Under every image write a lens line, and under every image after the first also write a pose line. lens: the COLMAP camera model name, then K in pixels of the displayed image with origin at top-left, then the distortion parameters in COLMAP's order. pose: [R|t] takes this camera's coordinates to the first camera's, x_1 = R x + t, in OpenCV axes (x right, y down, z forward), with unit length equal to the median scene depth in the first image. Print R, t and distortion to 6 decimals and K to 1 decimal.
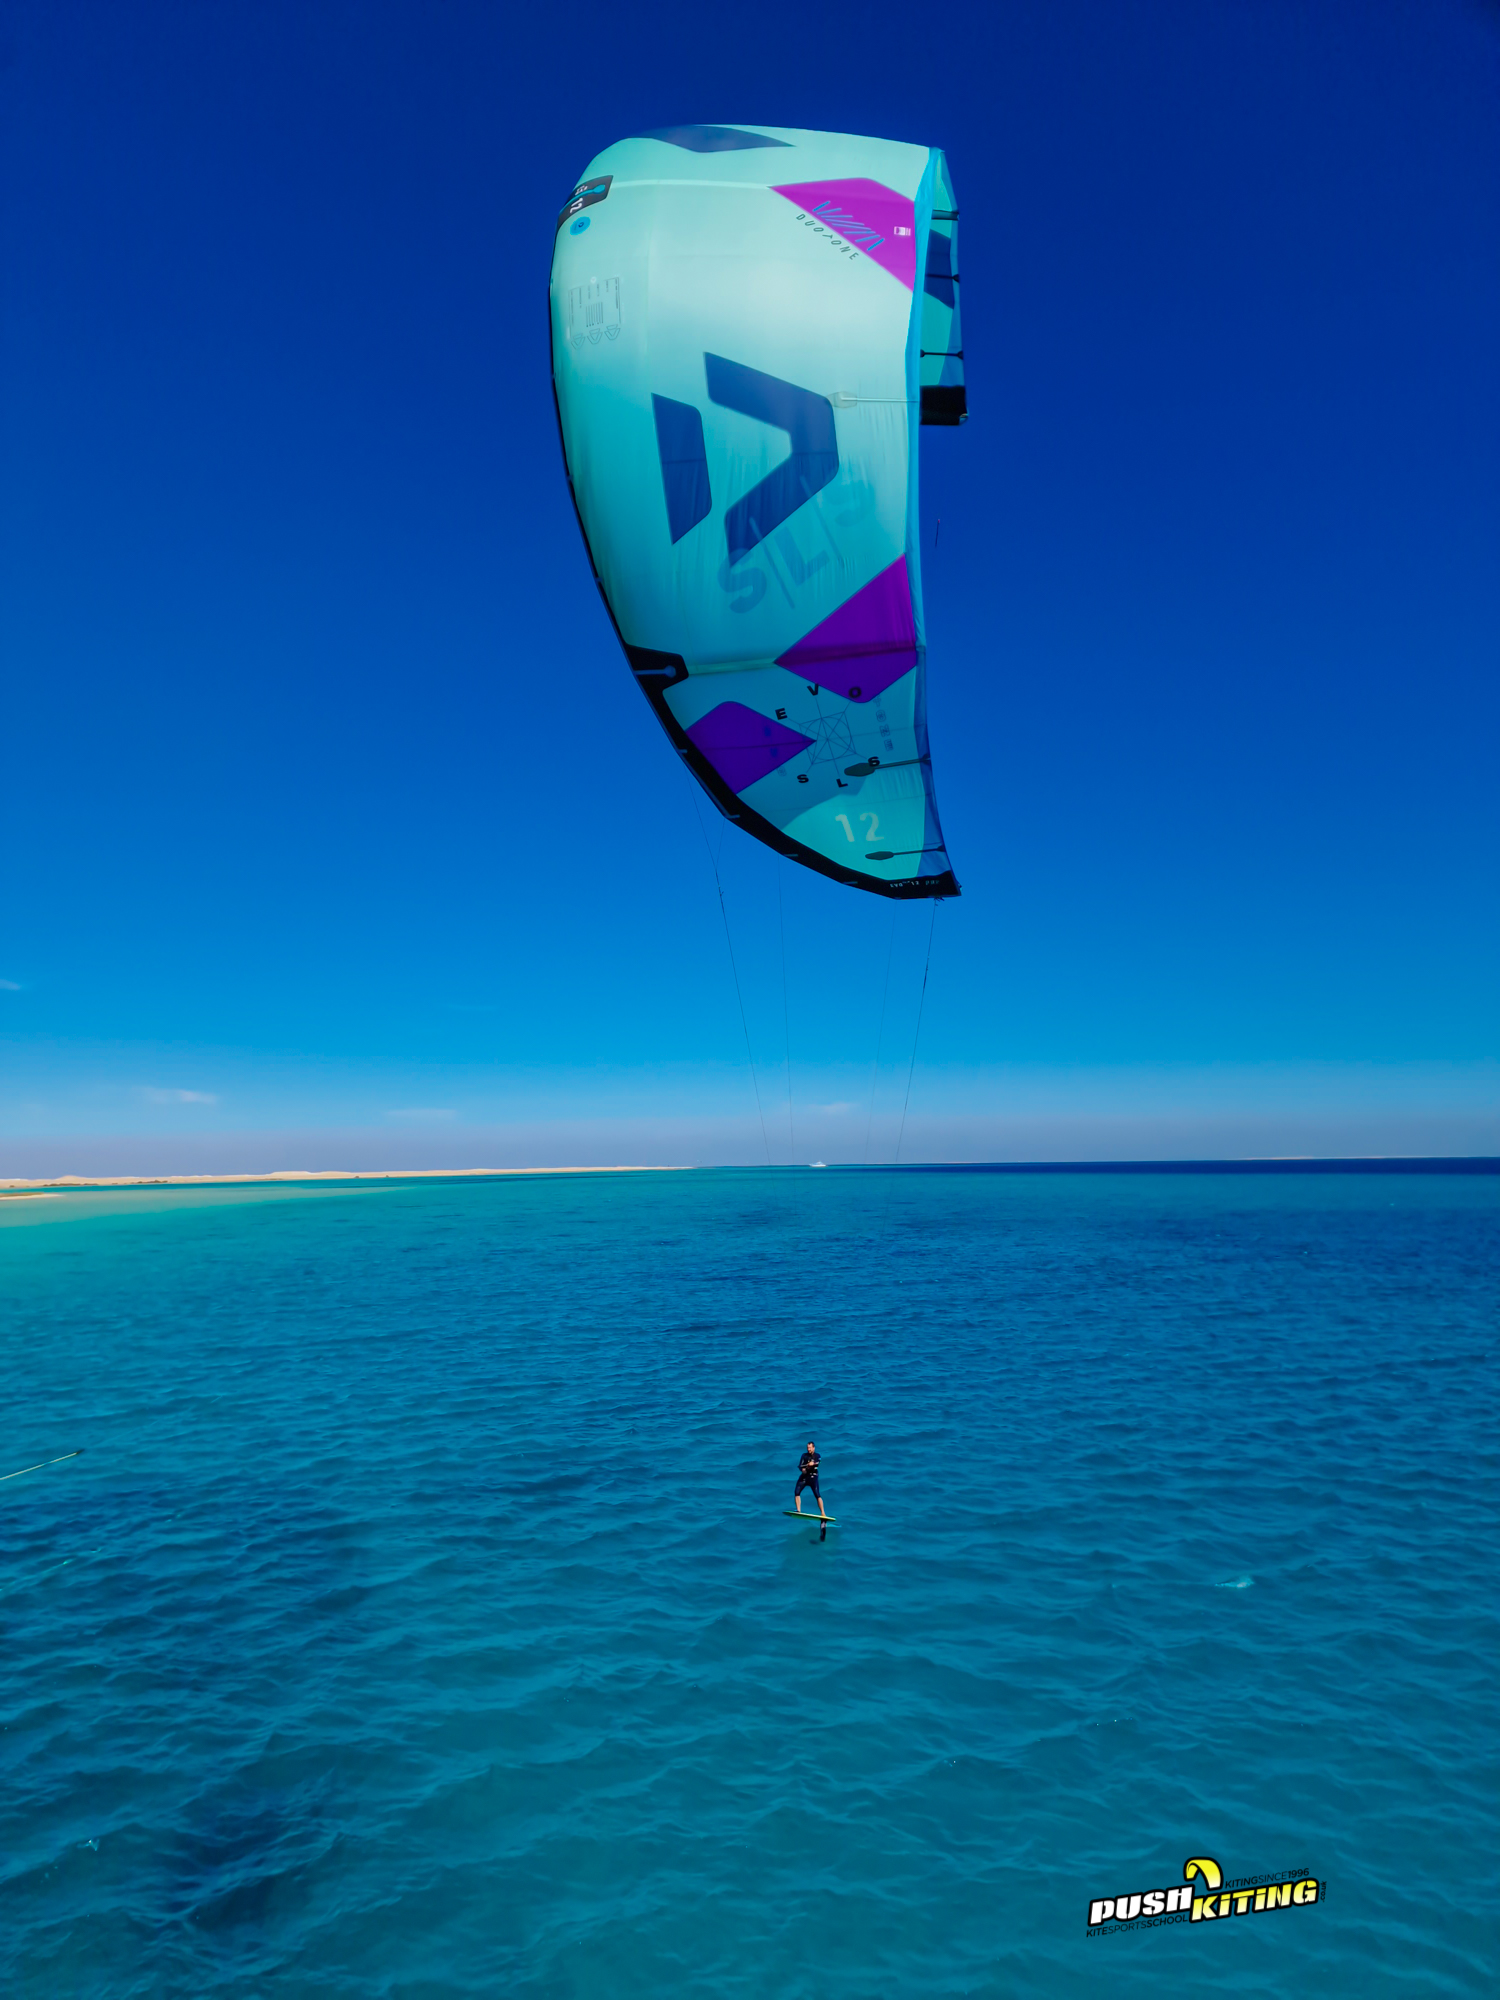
lens RADIAL K [[1360.6, 0, 750.0], [0, 1360.6, 1000.0], [0, 0, 1]] dist [-0.005590, -0.003016]
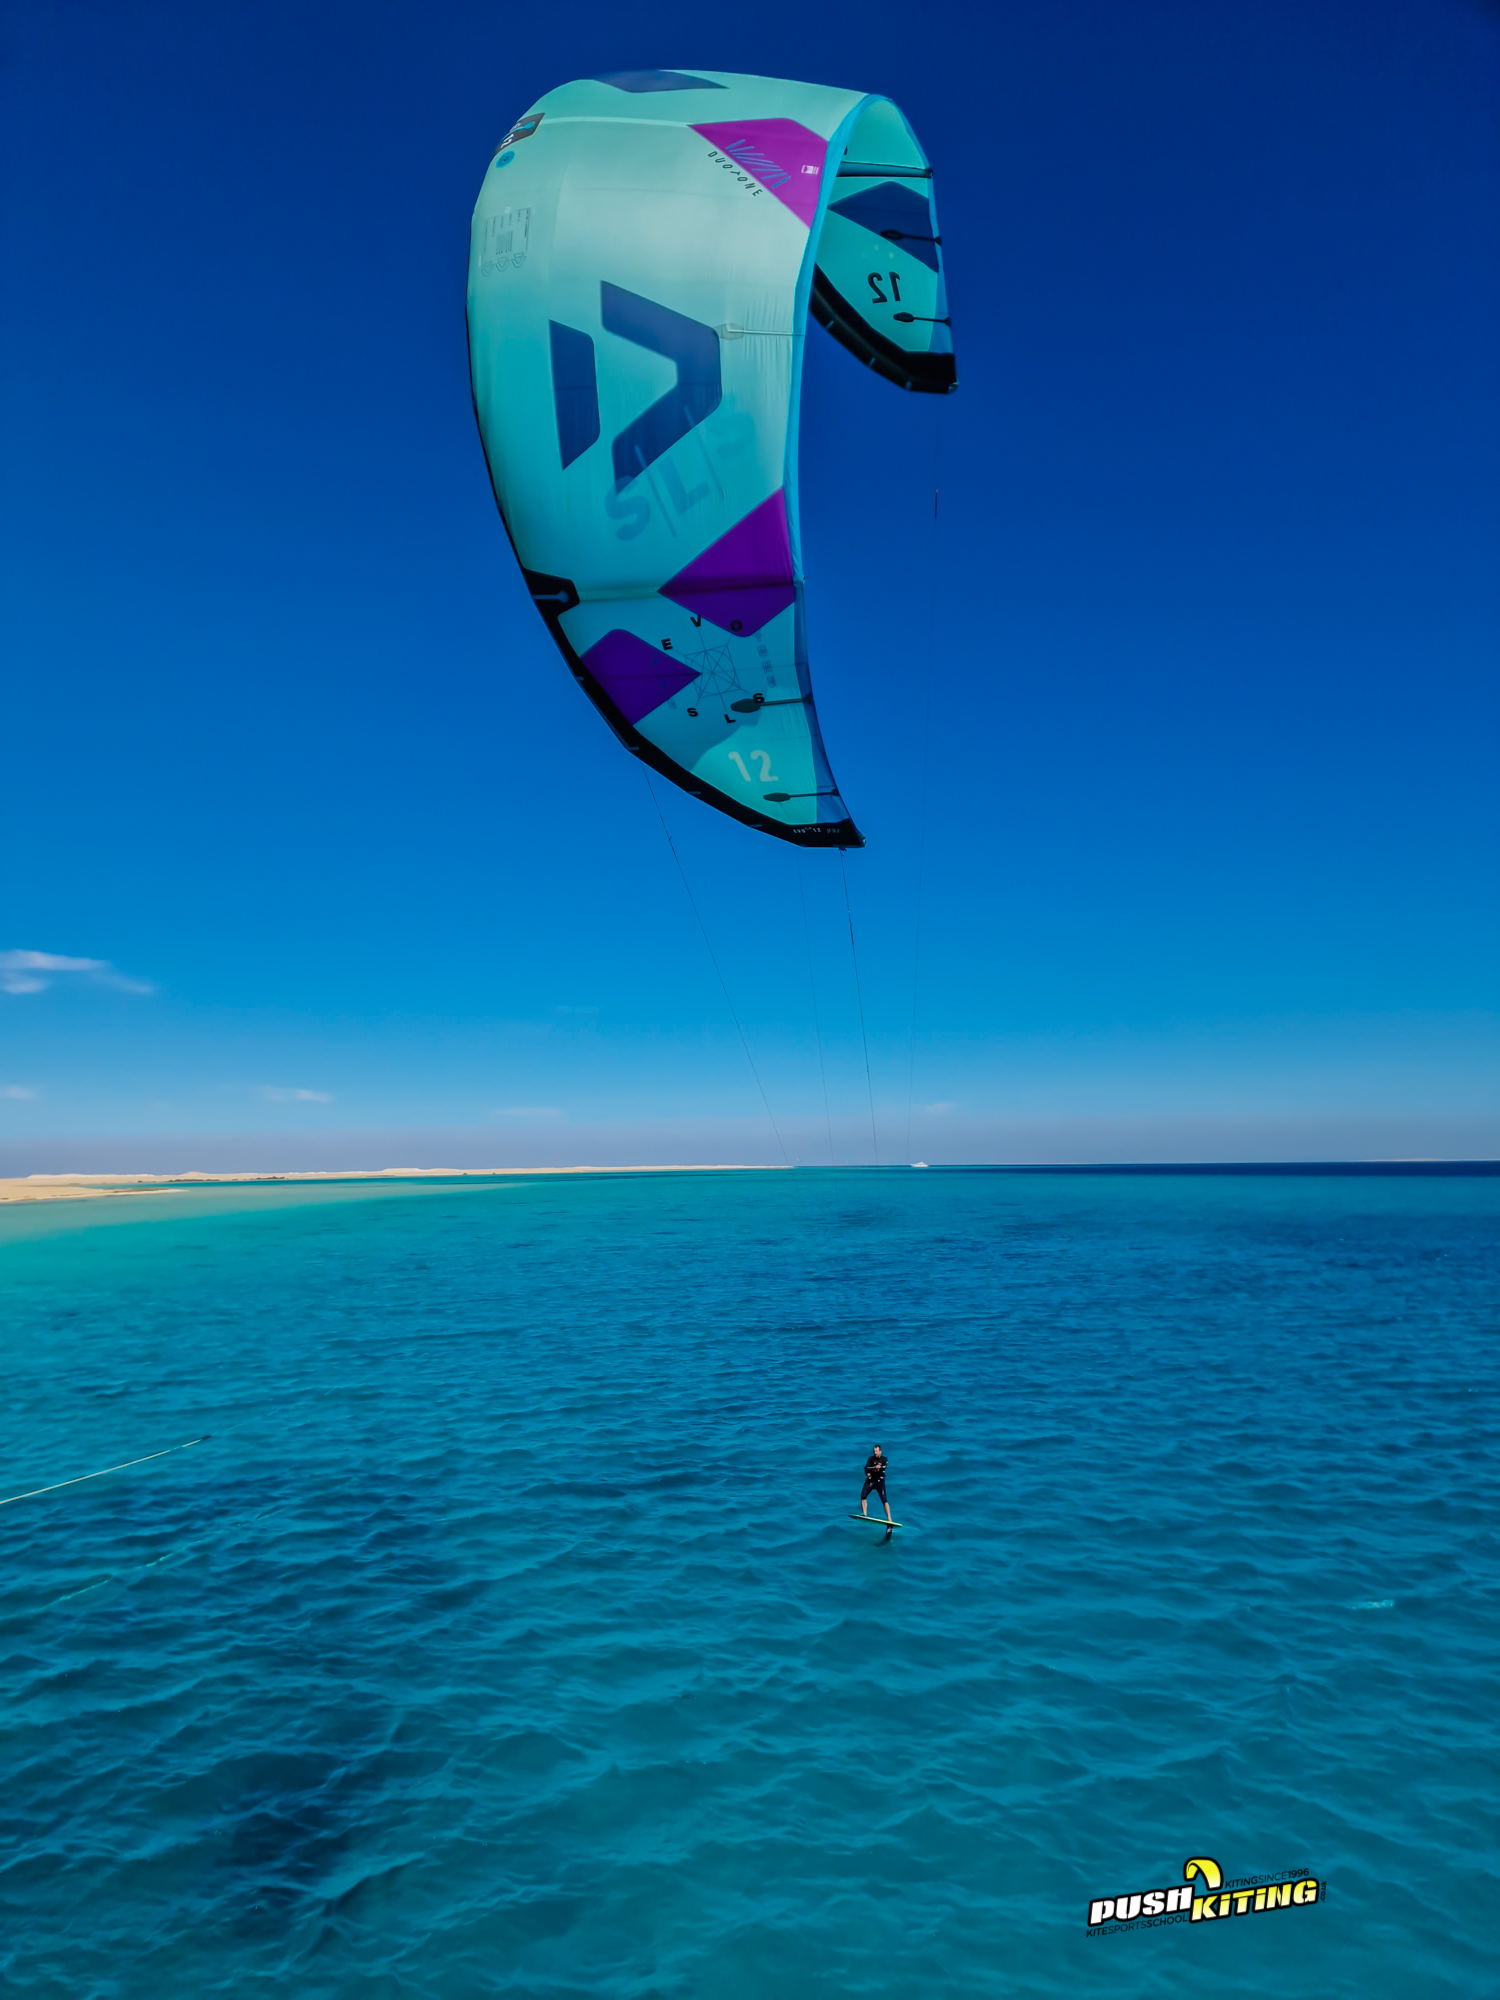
lens RADIAL K [[1340.6, 0, 750.0], [0, 1340.6, 1000.0], [0, 0, 1]] dist [-0.003388, -0.000528]
pose [[0.991095, 0.085065, -0.102448, 0.211892], [-0.085551, 0.996334, -0.000356, 0.050707], [0.102042, 0.009117, 0.994738, 0.010002]]
